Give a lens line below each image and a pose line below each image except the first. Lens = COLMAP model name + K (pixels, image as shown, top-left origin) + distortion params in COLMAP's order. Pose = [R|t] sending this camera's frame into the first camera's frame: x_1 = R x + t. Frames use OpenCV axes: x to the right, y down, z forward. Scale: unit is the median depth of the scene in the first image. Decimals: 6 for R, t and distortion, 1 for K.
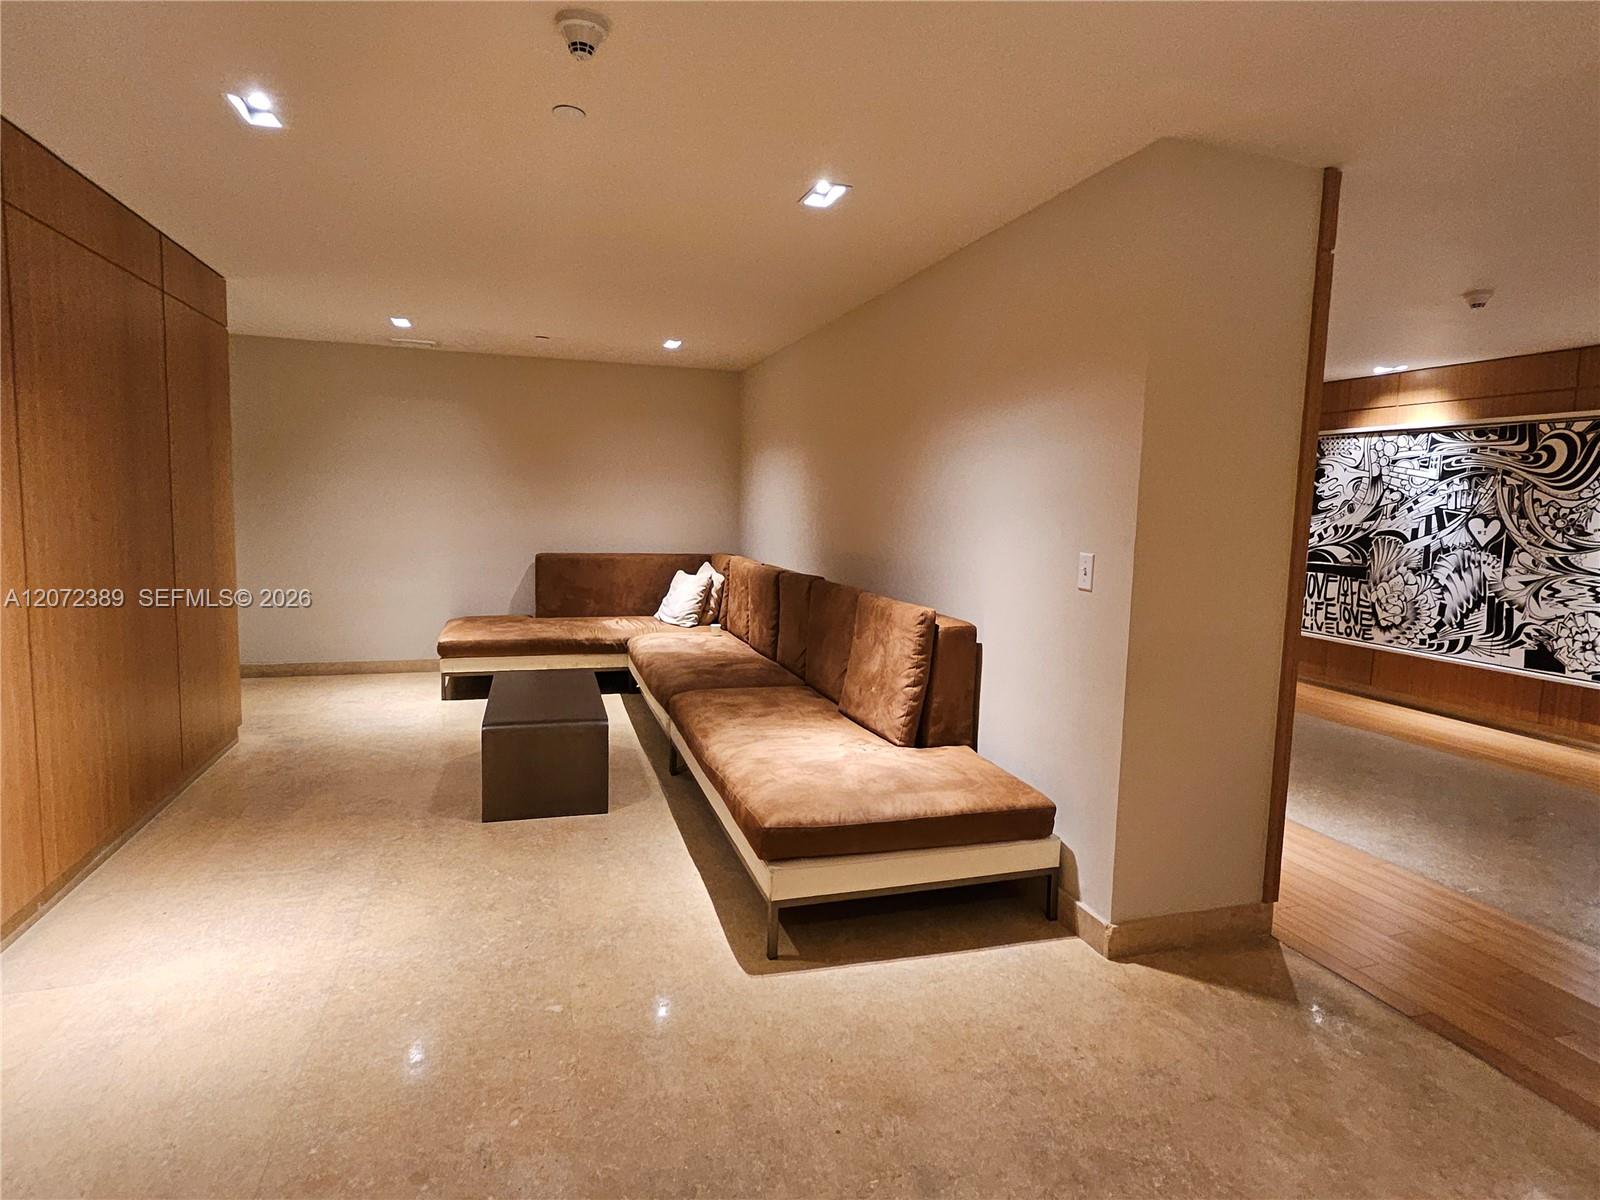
lens RADIAL K [[869.6, 0, 793.2], [0, 869.6, 590.7], [0, 0, 1]] dist [-0.004169, -0.000766]
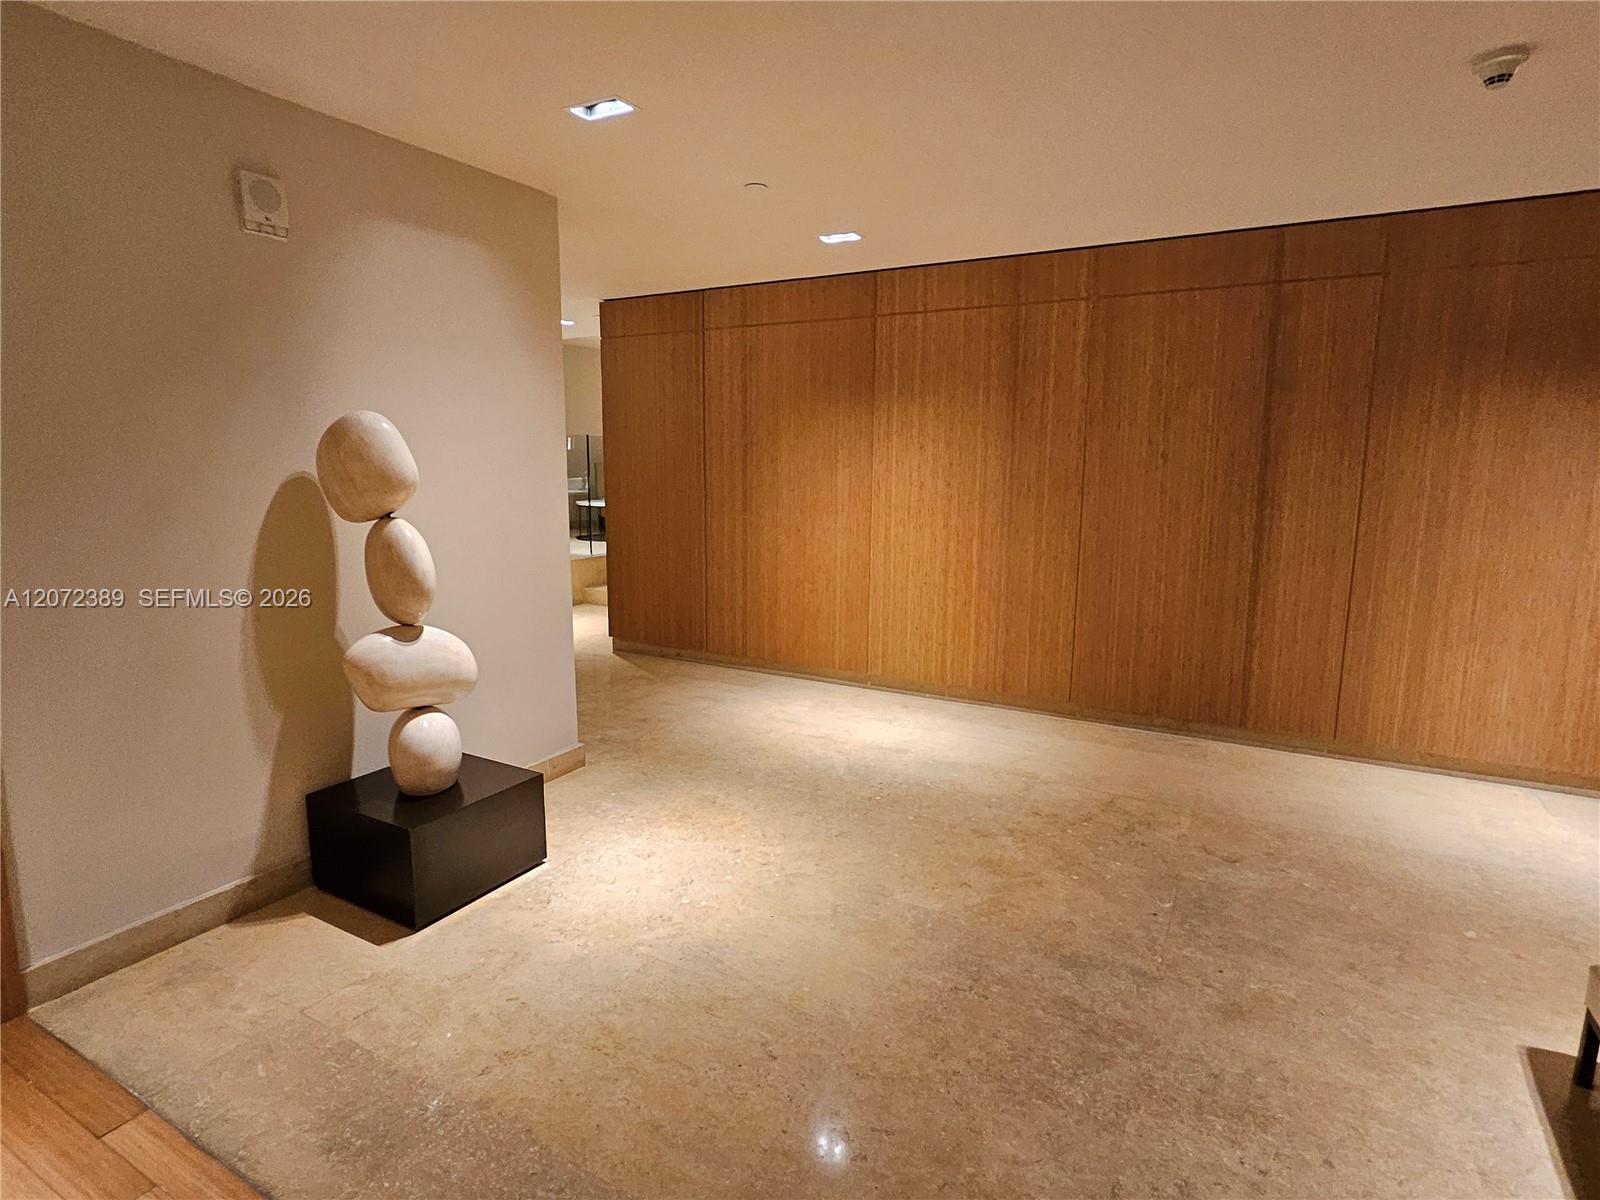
lens RADIAL K [[869.6, 0, 793.2], [0, 869.6, 590.7], [0, 0, 1]] dist [-0.004169, -0.000766]
pose [[-0.736721, 0.073706, -0.672168, 1.037190], [-0.092488, 0.973716, 0.208142, -0.090584], [0.669842, 0.215510, -0.710540, 1.078508]]
